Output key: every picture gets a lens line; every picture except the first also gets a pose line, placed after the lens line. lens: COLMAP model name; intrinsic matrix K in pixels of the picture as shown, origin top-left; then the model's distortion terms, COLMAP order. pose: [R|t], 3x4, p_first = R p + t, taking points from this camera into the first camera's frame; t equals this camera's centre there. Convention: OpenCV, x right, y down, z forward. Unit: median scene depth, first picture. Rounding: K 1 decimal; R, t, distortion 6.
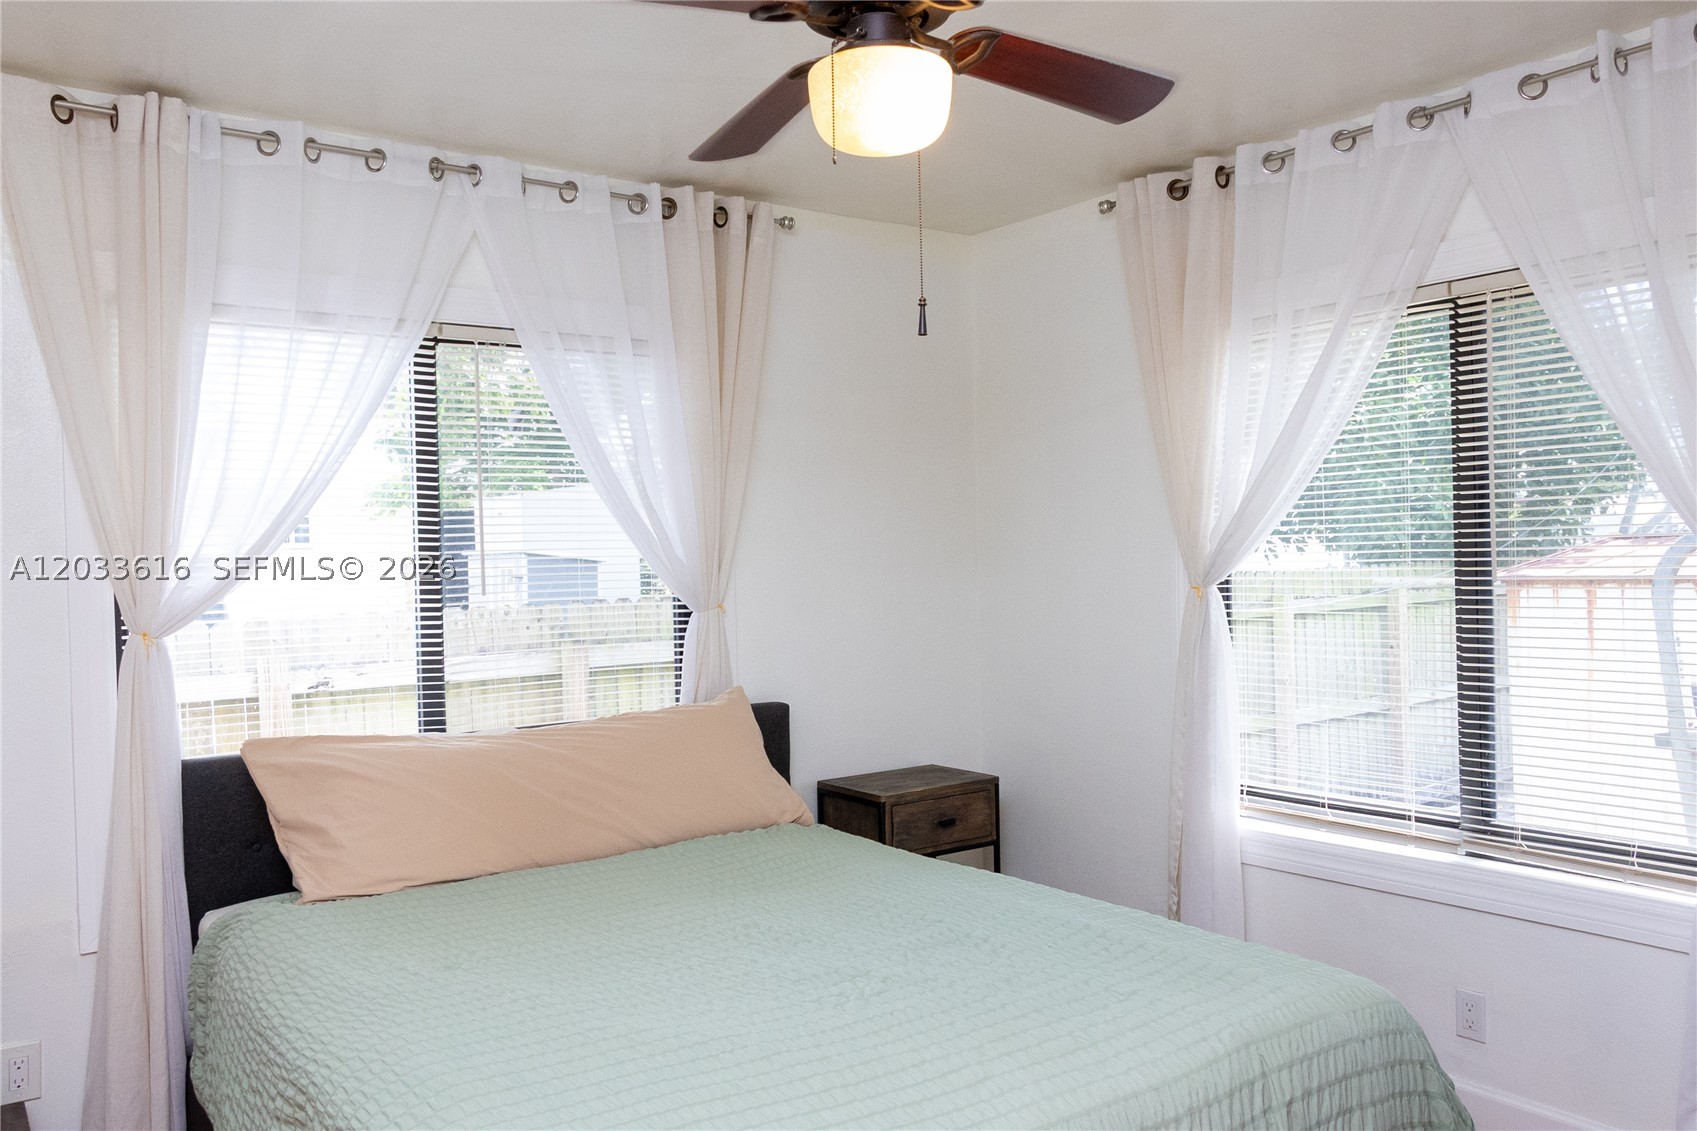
lens RADIAL K [[1320.7, 0, 802.0], [0, 1320.7, 573.1], [0, 0, 1]] dist [-0.041517, -0.005191]
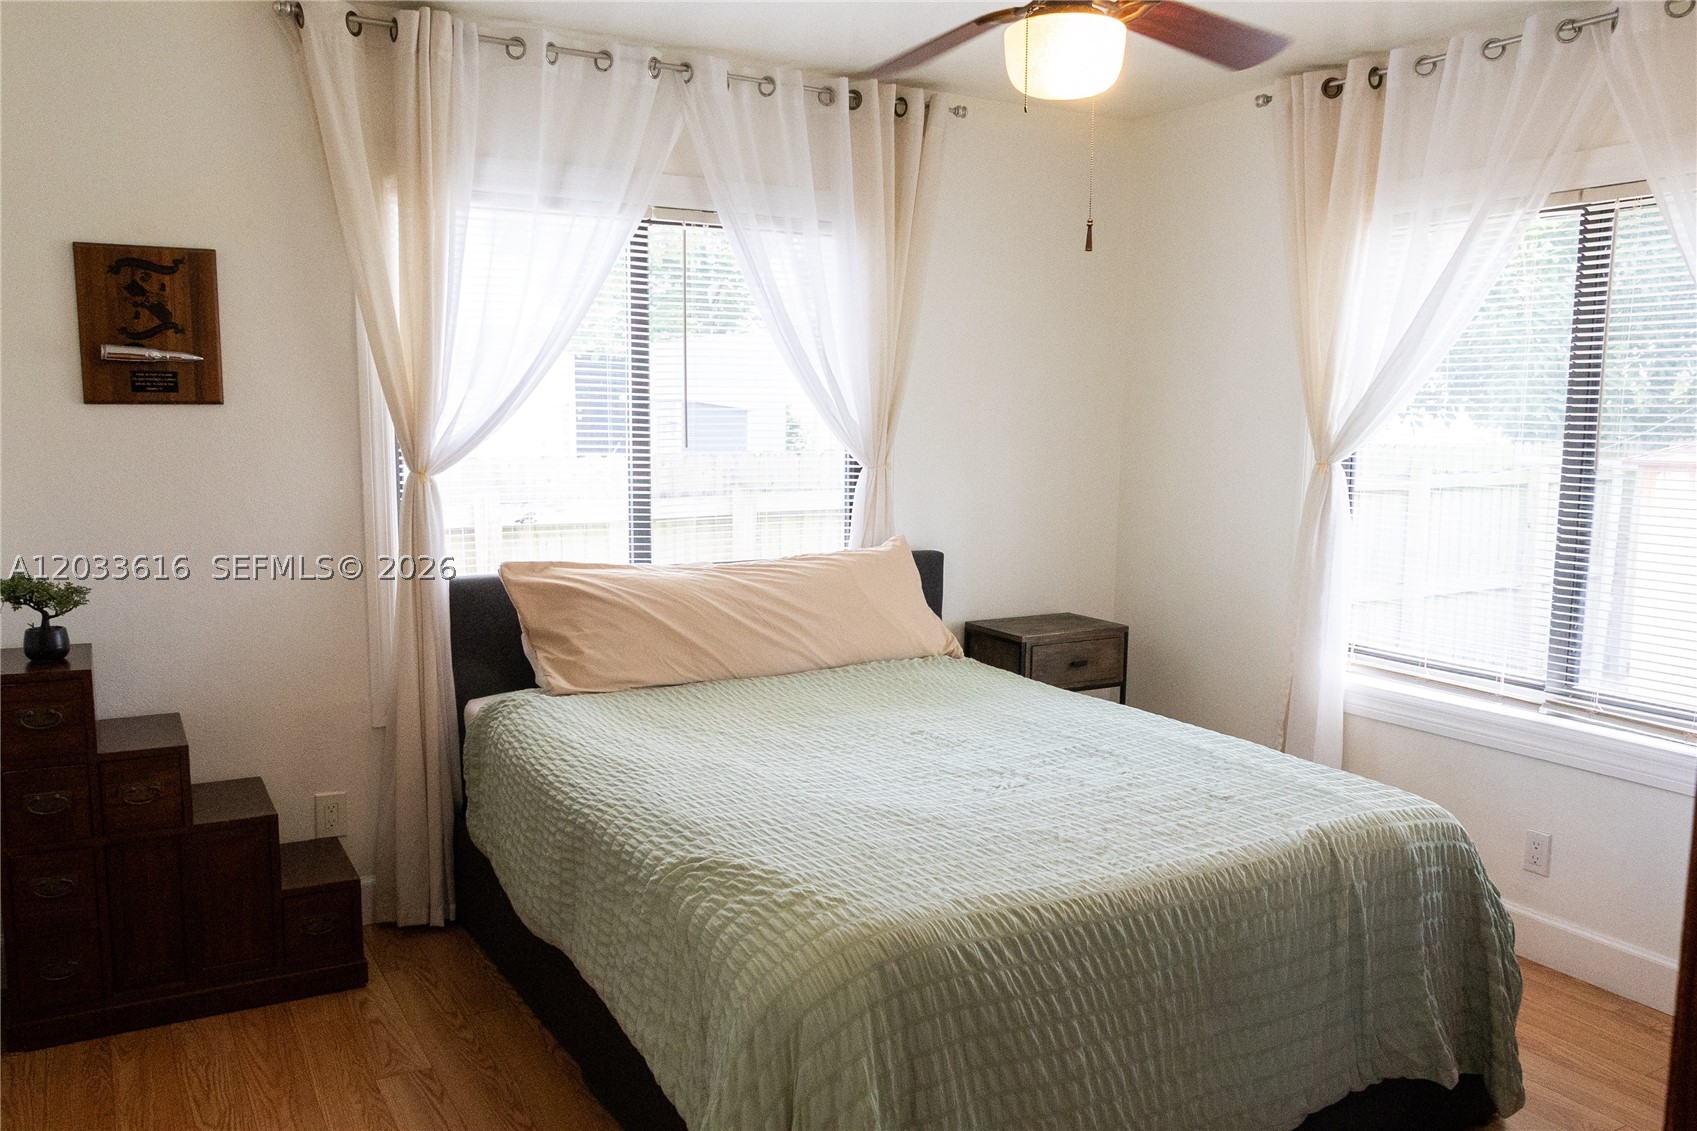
lens RADIAL K [[1320.7, 0, 802.0], [0, 1320.7, 573.1], [0, 0, 1]] dist [-0.041517, -0.005191]
pose [[0.994356, 0.045068, -0.096047, -0.023867], [-0.033860, 0.992756, 0.115282, -0.010602], [0.100546, -0.111379, 0.988678, -0.146582]]
